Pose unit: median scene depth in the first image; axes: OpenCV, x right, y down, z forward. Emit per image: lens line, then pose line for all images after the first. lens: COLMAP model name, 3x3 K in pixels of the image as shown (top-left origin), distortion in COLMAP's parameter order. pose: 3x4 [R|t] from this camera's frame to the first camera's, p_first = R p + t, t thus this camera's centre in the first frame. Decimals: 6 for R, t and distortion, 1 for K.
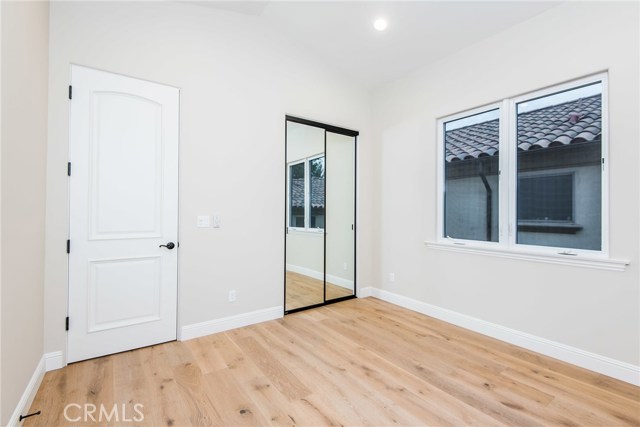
lens RADIAL K [[294.7, 0, 320.0], [0, 294.7, 213.5], [0, 0, 1]] dist [-0.002803, -0.000969]
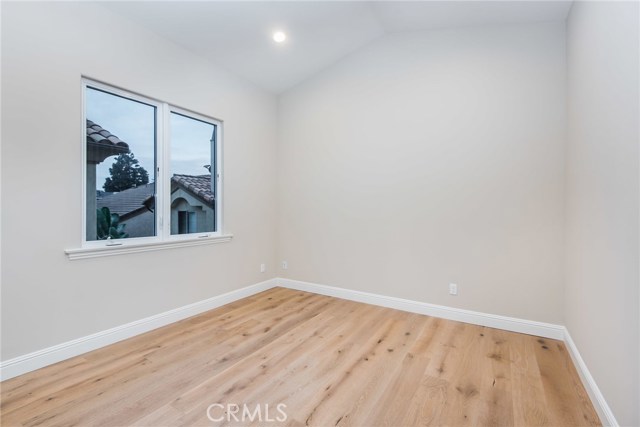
lens RADIAL K [[294.7, 0, 320.0], [0, 294.7, 213.5], [0, 0, 1]] dist [-0.002803, -0.000969]
pose [[-0.414252, -0.016400, 0.910014, -0.702348], [0.002019, 0.999819, 0.018938, 0.000298], [-0.910160, 0.009682, -0.414144, 1.092057]]
